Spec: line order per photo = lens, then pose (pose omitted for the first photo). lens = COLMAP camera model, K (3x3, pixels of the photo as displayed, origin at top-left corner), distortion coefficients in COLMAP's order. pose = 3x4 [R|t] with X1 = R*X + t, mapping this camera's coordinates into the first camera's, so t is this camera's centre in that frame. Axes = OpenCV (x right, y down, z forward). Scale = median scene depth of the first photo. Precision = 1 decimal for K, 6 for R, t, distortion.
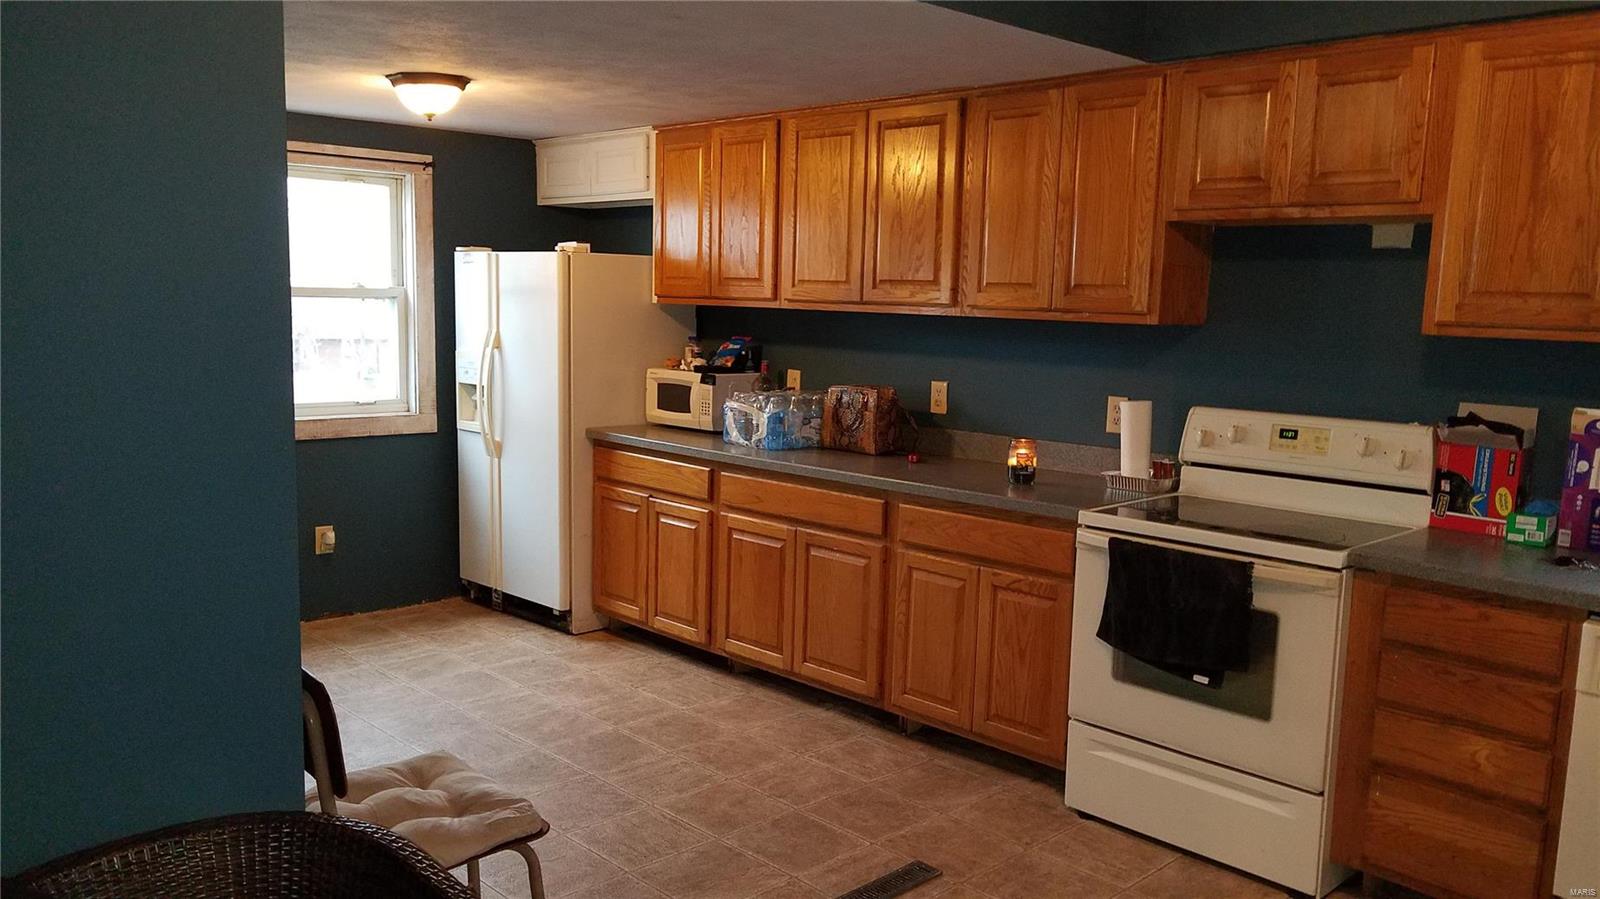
lens RADIAL K [[1233.8, 0, 812.8], [0, 1233.8, 463.9], [0, 0, 1]] dist [-0.002467, -0.014506]
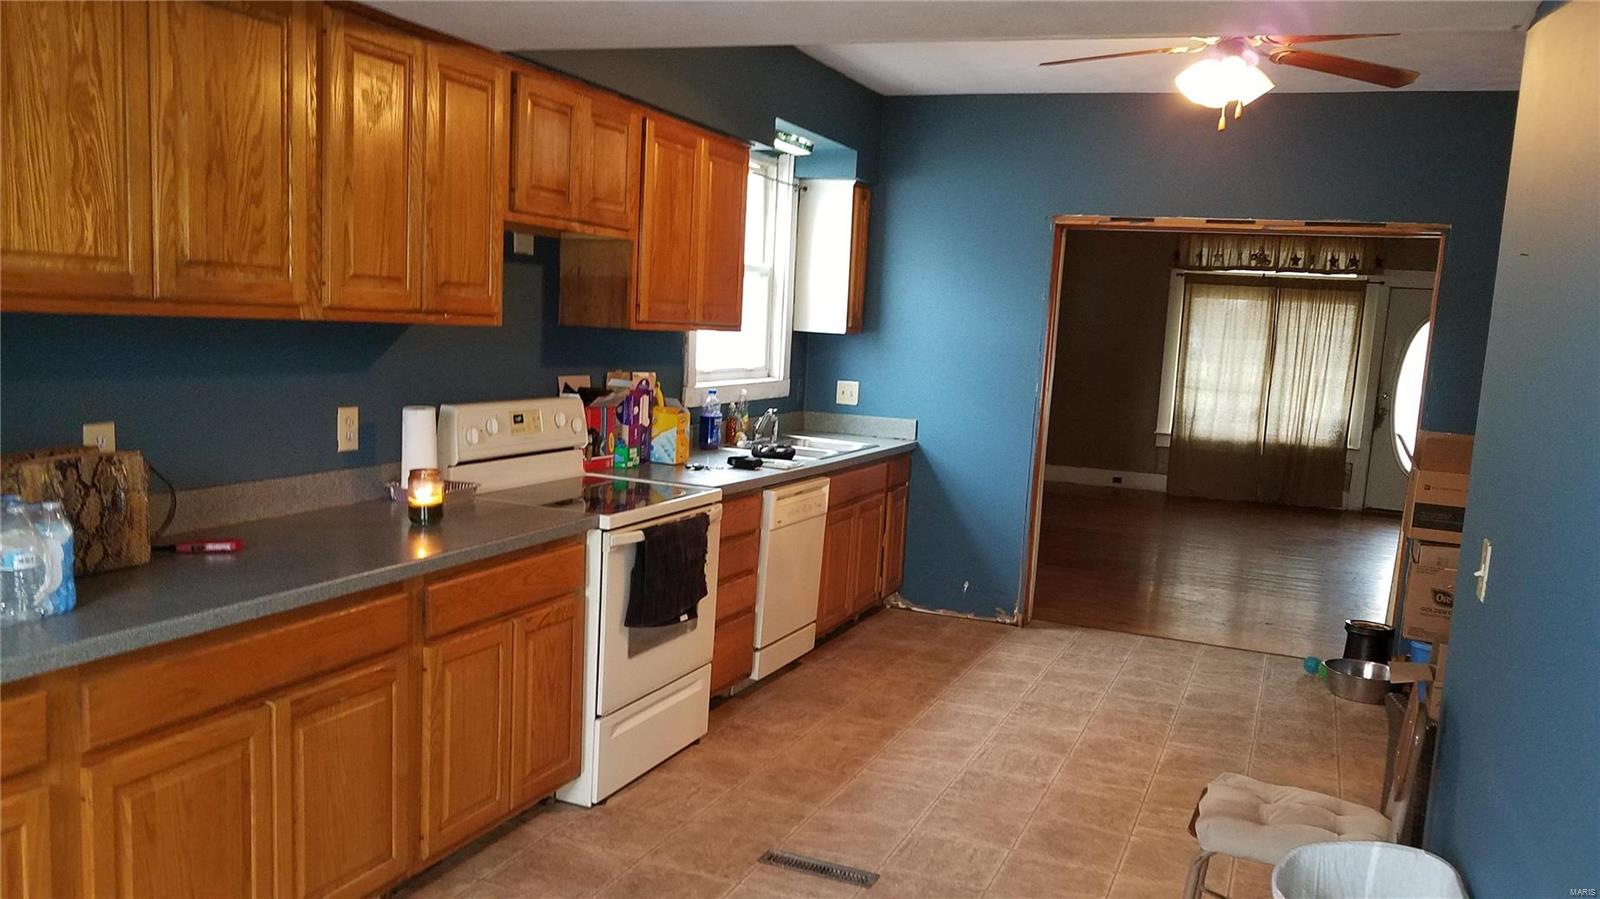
lens RADIAL K [[1233.8, 0, 795.8], [0, 1233.8, 499.7], [0, 0, 1]] dist [-0.002467, -0.014506]
pose [[-0.382750, -0.179347, 0.906276, -0.625406], [0.062283, 0.973735, 0.219000, -0.154400], [-0.921750, 0.140268, -0.361527, 1.000511]]
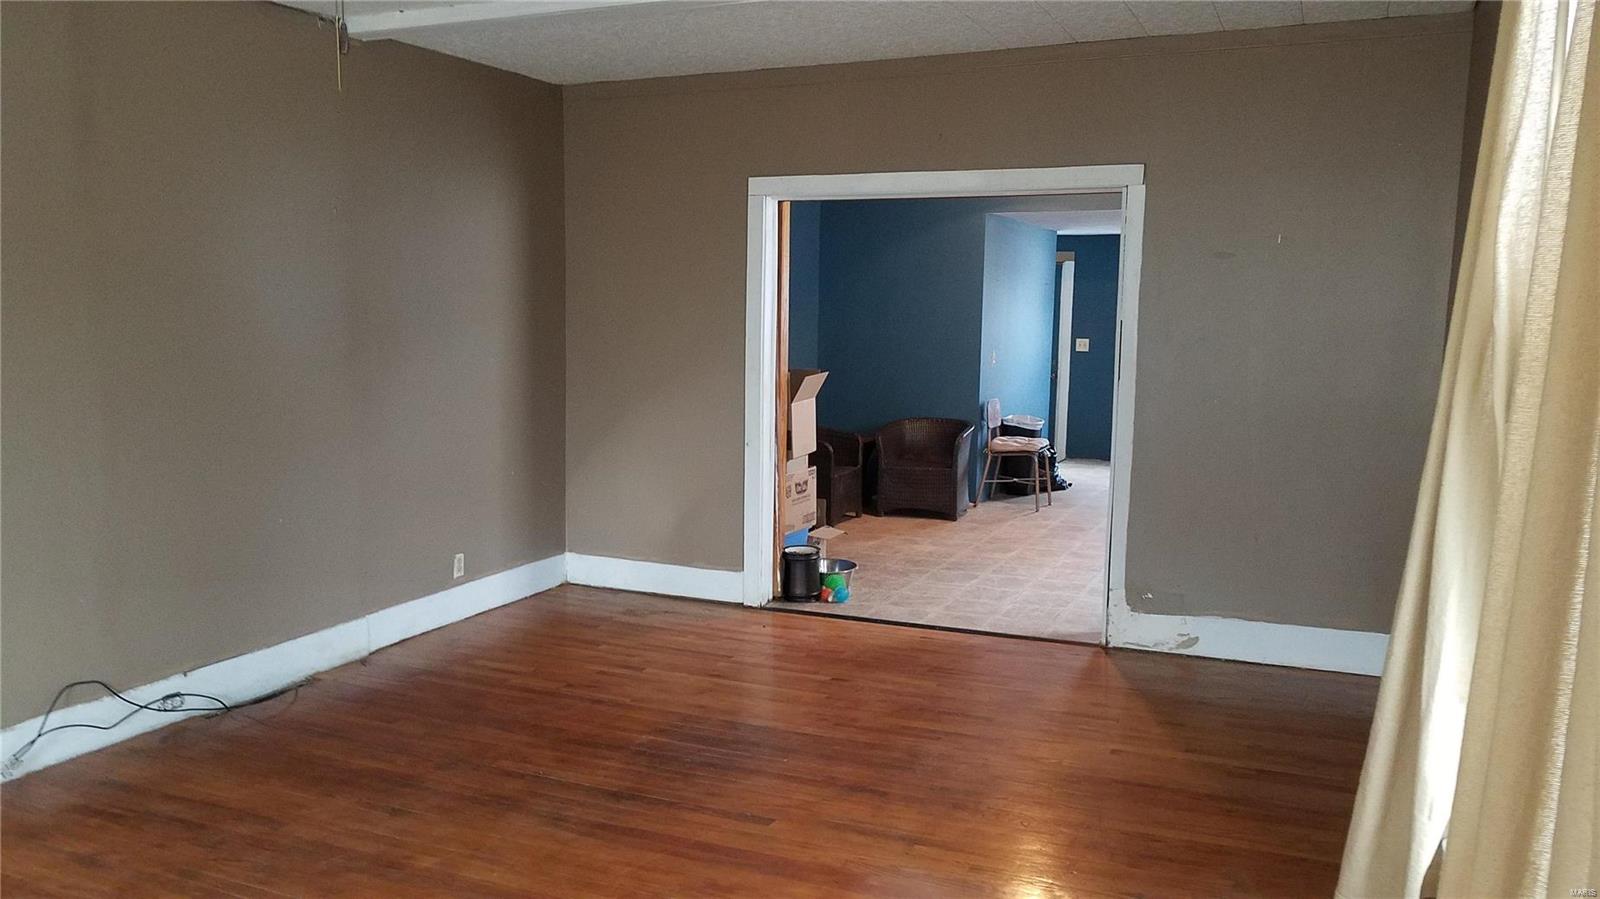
lens RADIAL K [[1233.8, 0, 800.9], [0, 1233.8, 444.0], [0, 0, 1]] dist [-0.002467, -0.014506]
pose [[0.361294, 0.081897, -0.928848, 1.742047], [-0.118803, 0.992060, 0.041259, 0.118821], [0.924853, 0.095444, 0.368155, -0.622239]]
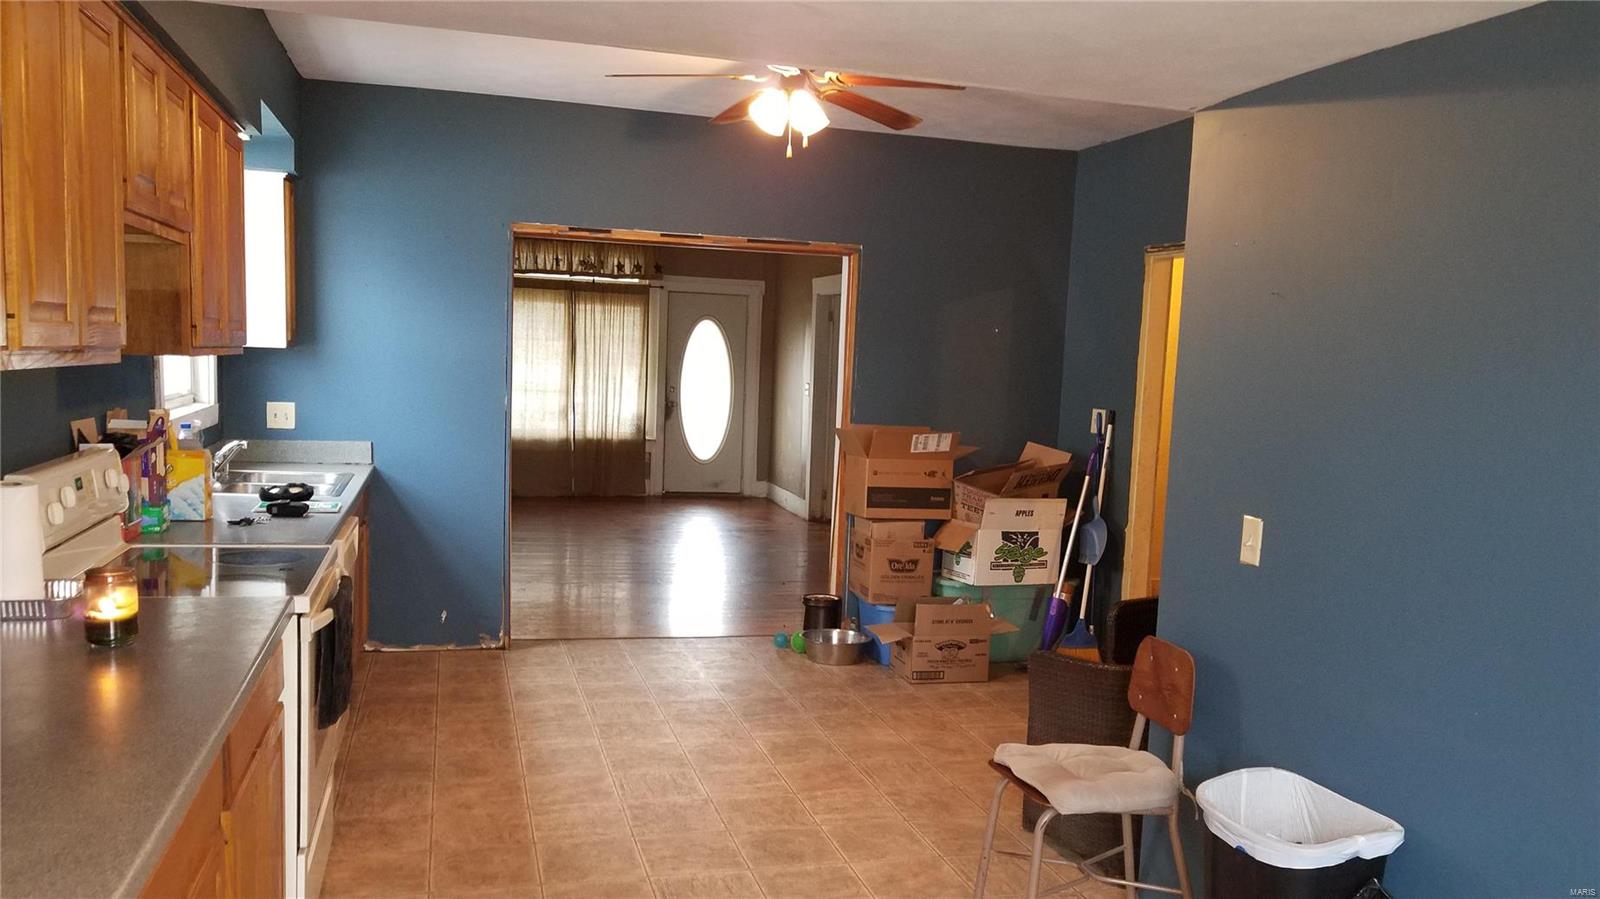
lens RADIAL K [[1233.8, 0, 781.4], [0, 1233.8, 509.1], [0, 0, 1]] dist [-0.002467, -0.014506]
pose [[-0.870221, -0.122276, 0.477246, -0.345215], [0.003469, 0.967165, 0.254124, -0.182856], [-0.492649, 0.222800, -0.841223, 1.246577]]
